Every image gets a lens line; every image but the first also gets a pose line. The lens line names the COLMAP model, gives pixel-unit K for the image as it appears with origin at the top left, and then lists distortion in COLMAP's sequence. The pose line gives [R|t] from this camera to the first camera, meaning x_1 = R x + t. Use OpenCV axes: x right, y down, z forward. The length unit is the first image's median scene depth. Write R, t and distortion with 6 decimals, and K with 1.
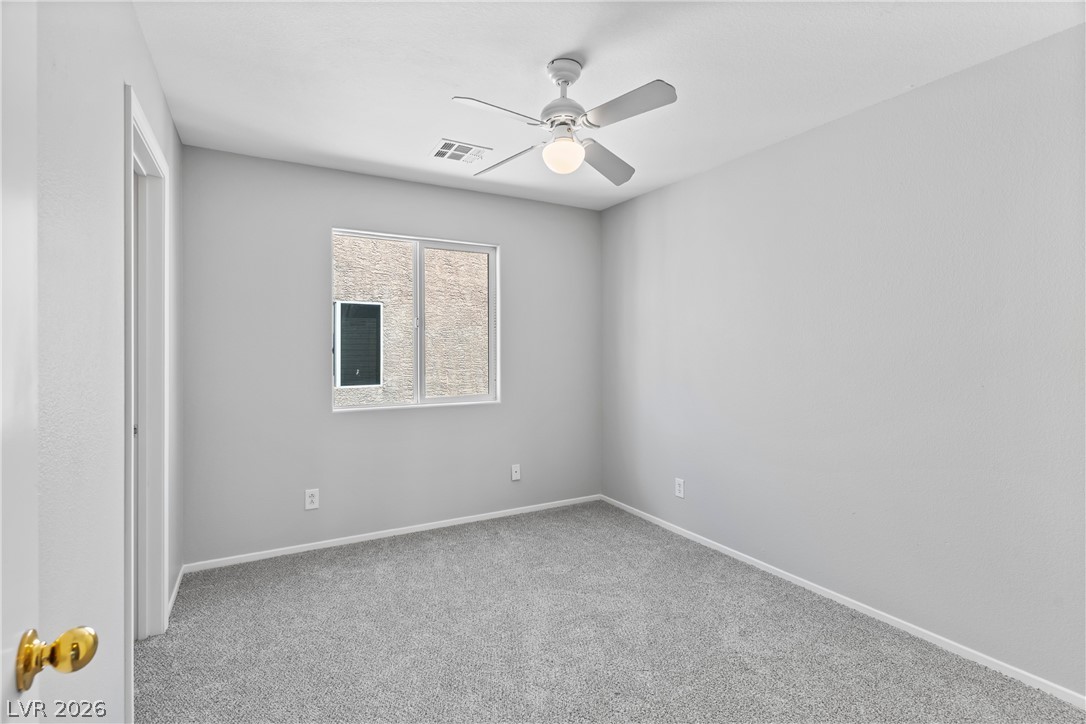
lens RADIAL K [[521.3, 0, 542.9], [0, 521.3, 358.6], [0, 0, 1]] dist [0.000434, 0.000916]
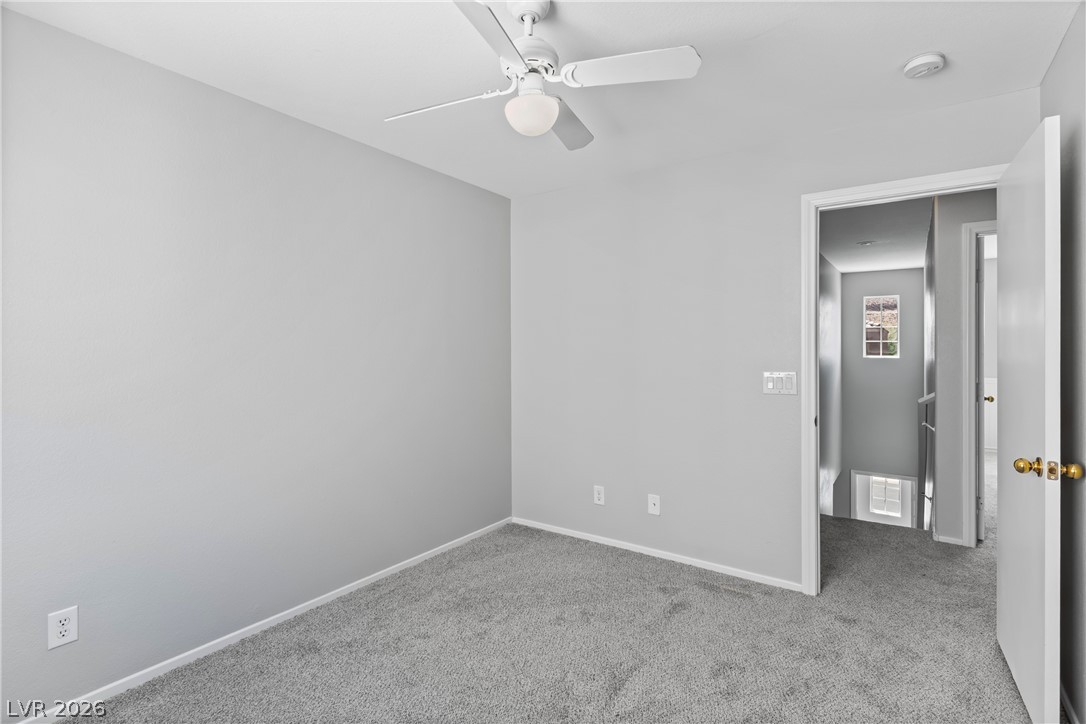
lens RADIAL K [[521.3, 0, 542.9], [0, 521.3, 358.6], [0, 0, 1]] dist [0.000434, 0.000916]
pose [[-0.457896, -0.013026, 0.888910, -0.537425], [0.005737, 0.999829, 0.017607, -0.023114], [-0.888987, 0.013162, -0.457743, 1.109135]]
